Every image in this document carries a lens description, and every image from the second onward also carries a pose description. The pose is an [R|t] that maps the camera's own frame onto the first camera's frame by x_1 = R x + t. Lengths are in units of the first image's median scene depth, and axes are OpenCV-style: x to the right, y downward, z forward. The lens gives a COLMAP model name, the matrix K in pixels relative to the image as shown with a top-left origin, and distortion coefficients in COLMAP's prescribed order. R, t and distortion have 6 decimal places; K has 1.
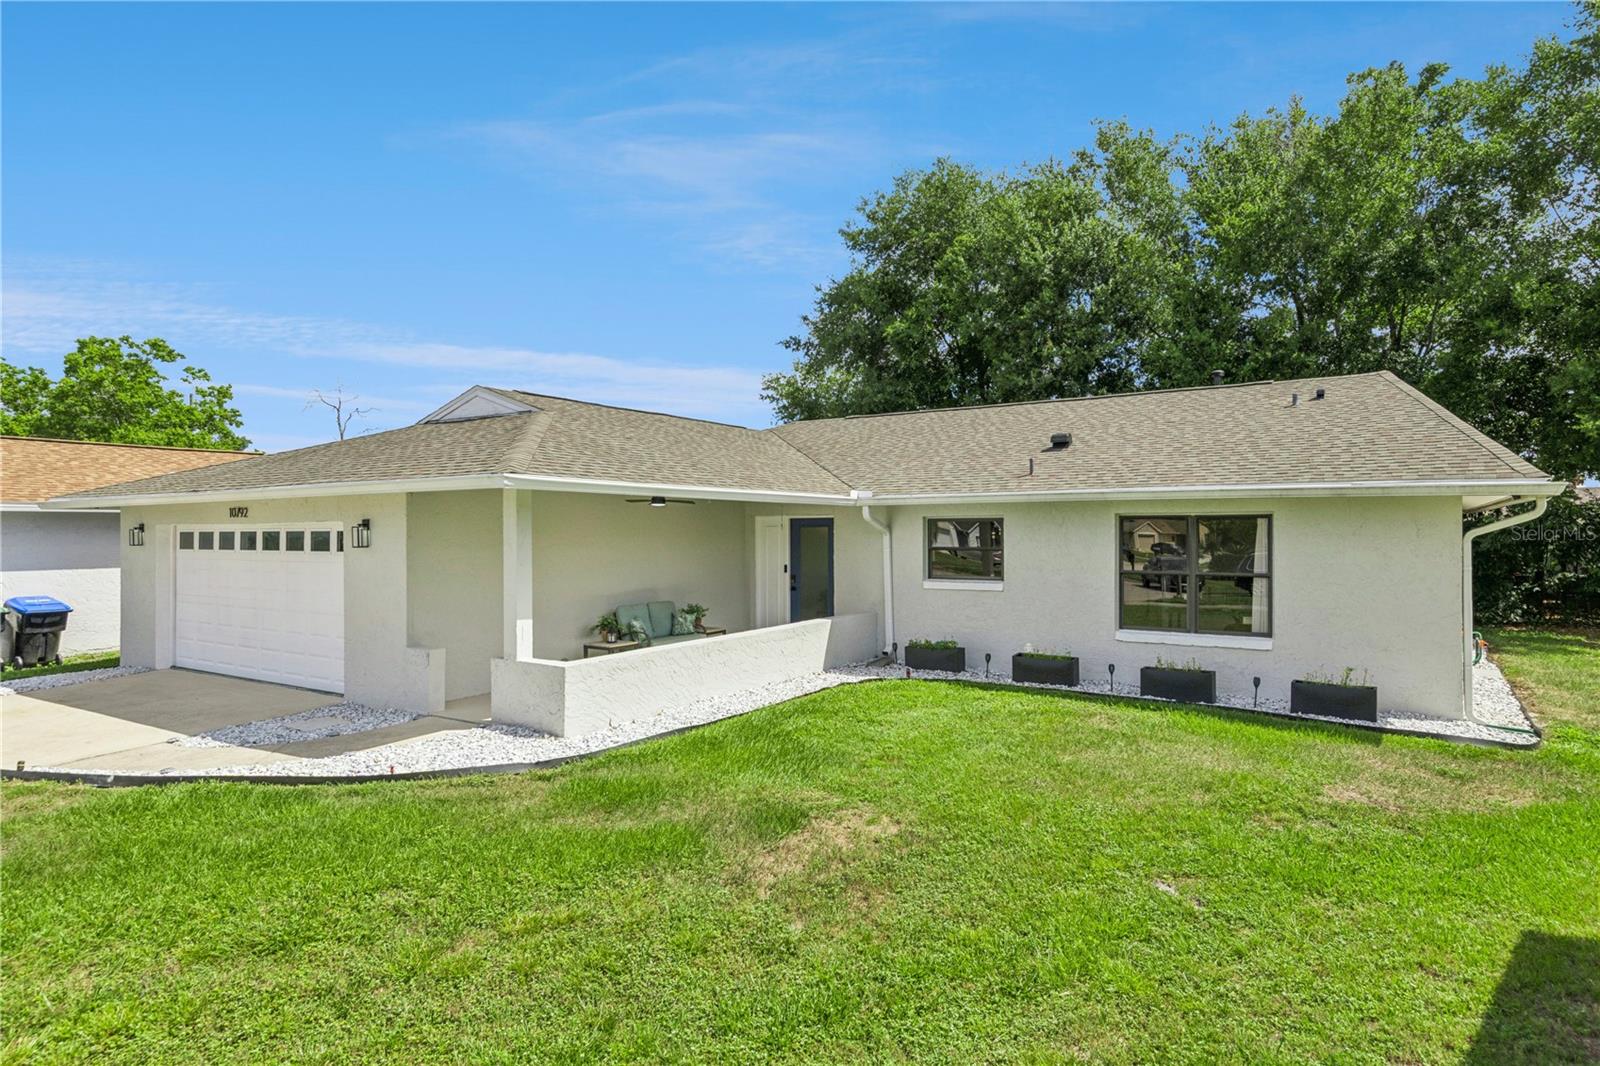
lens RADIAL K [[911.1, 0, 850.8], [0, 911.1, 532.2], [0, 0, 1]] dist [0.002580, 0.001040]
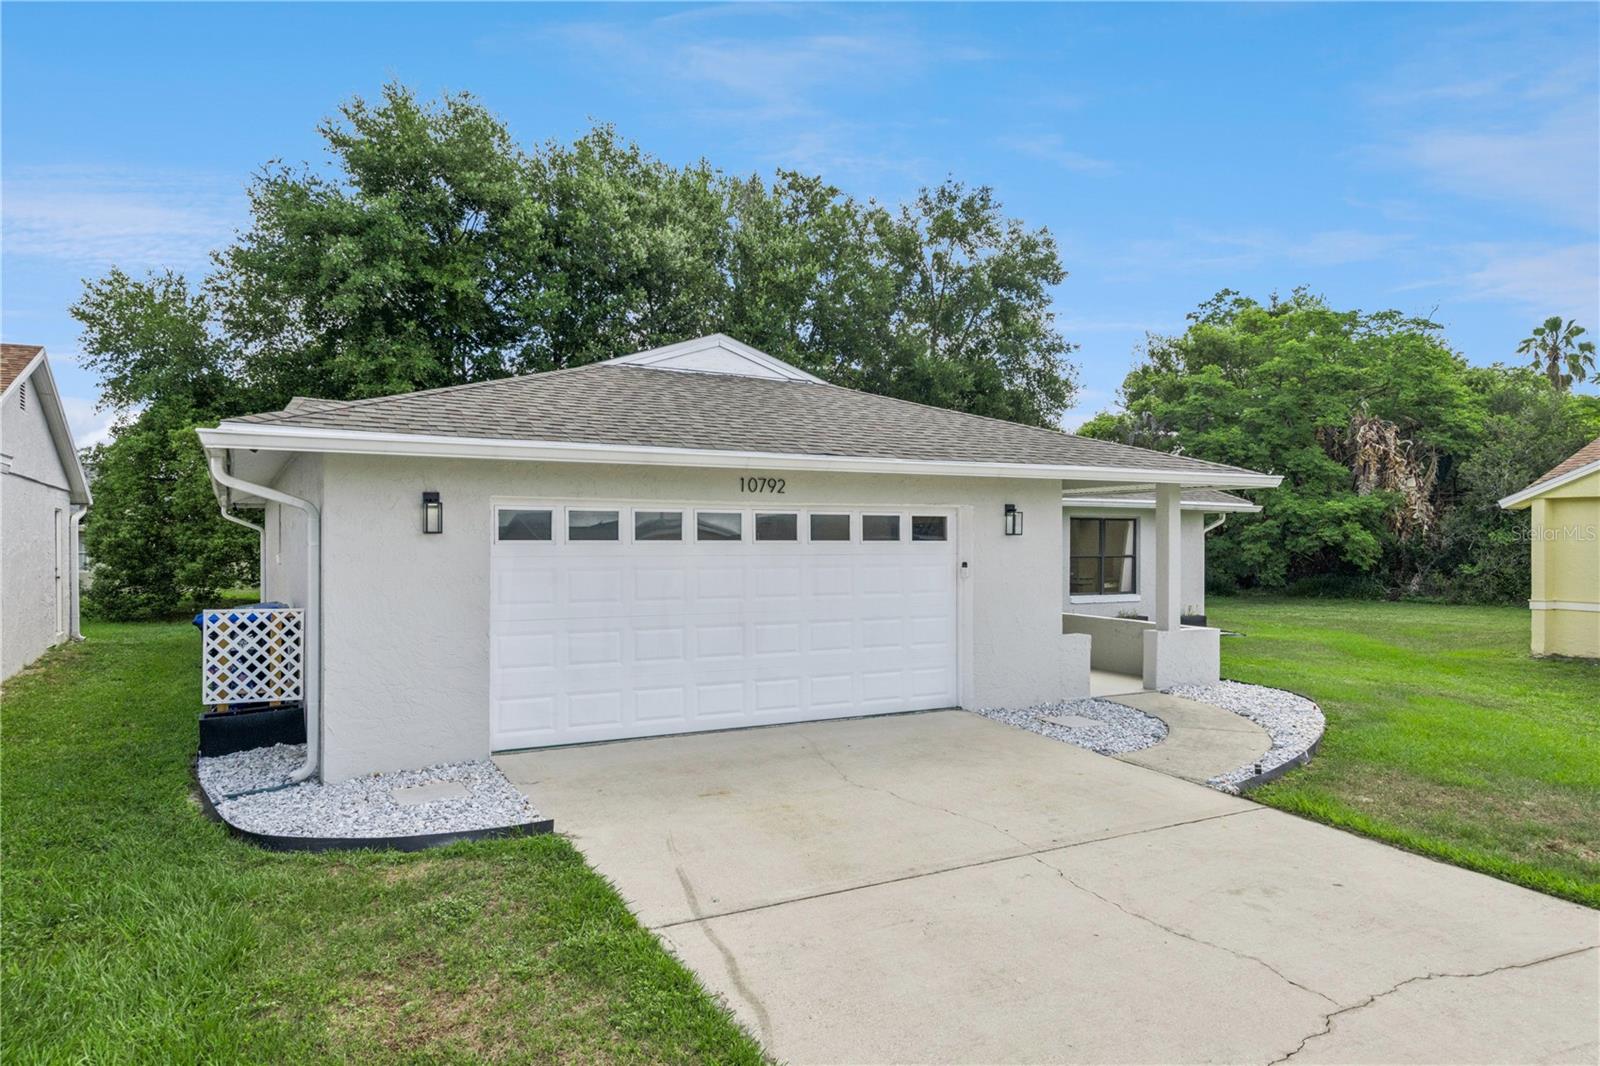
lens RADIAL K [[969.6, 0, 863.0], [0, 969.6, 535.2], [0, 0, 1]] dist [0.006261, 0.001293]
pose [[0.500218, 0.004571, 0.865888, -1.214387], [-0.003874, 0.999988, -0.003041, 0.016892], [-0.865891, -0.001833, 0.500229, 0.525041]]
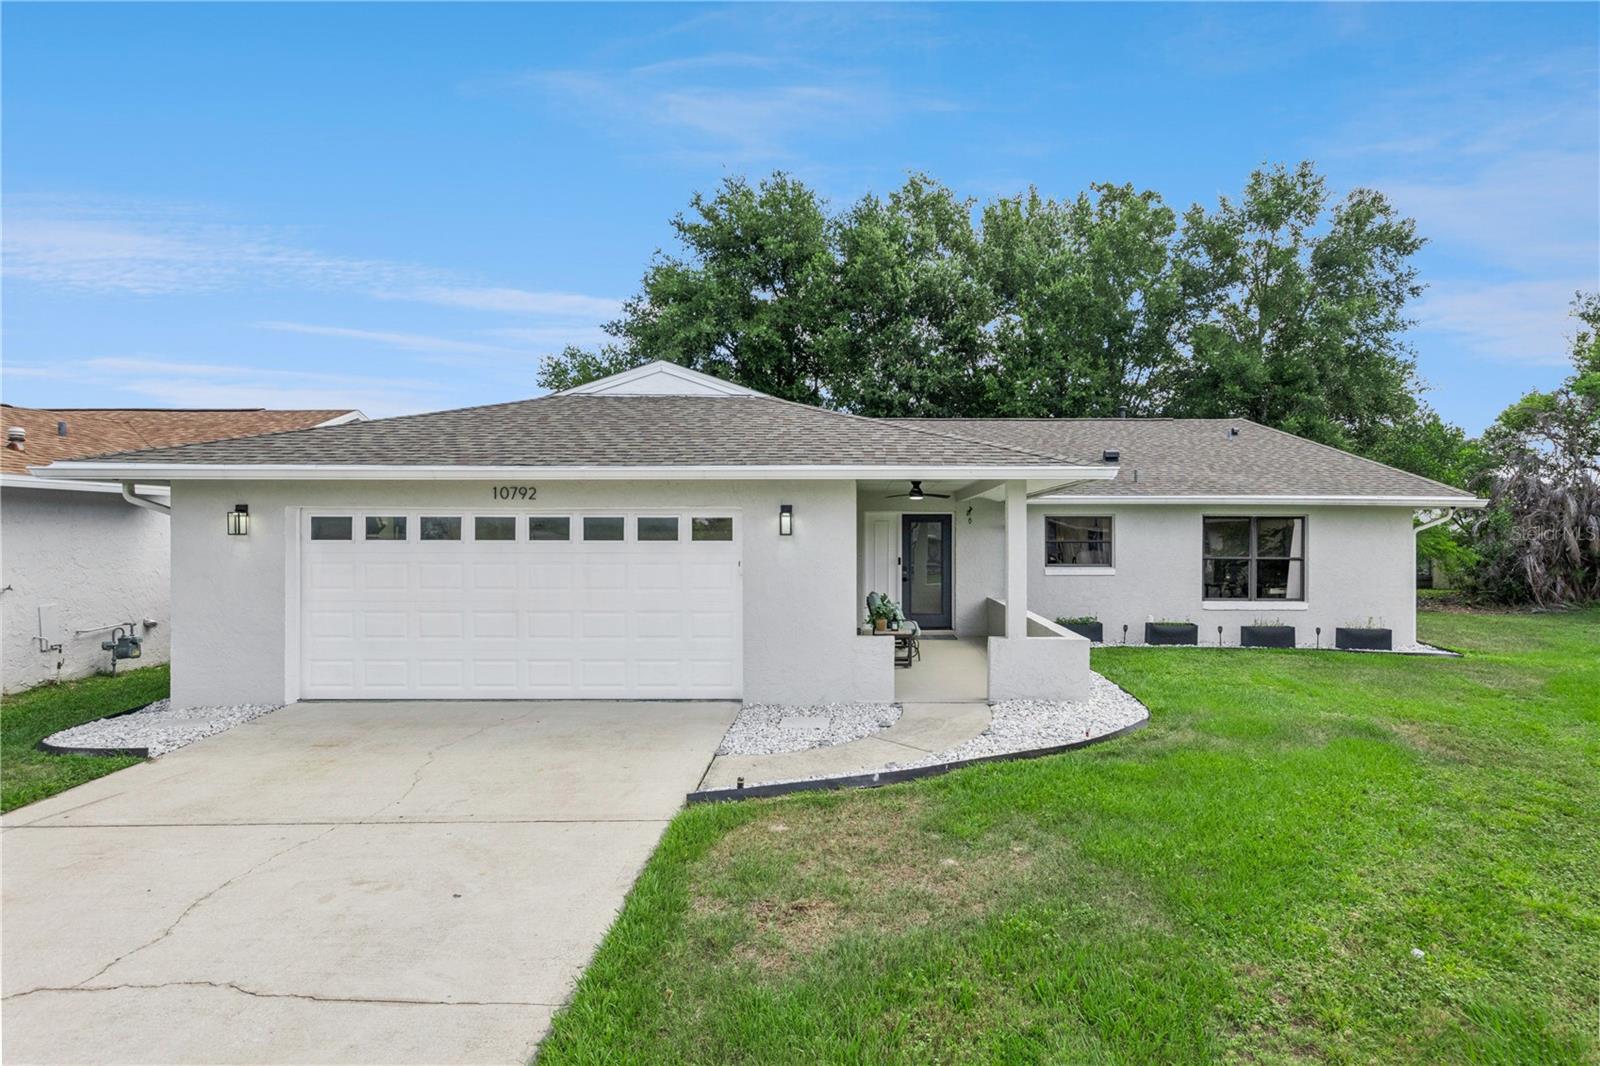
lens RADIAL K [[896.1, 0, 916.3], [0, 896.1, 537.9], [0, 0, 1]] dist [0.005770, 0.001266]
pose [[0.841794, 0.002600, 0.539793, -0.778528], [-0.003352, 0.999994, 0.000411, 0.015592], [-0.539788, -0.002156, 0.841798, 0.128395]]
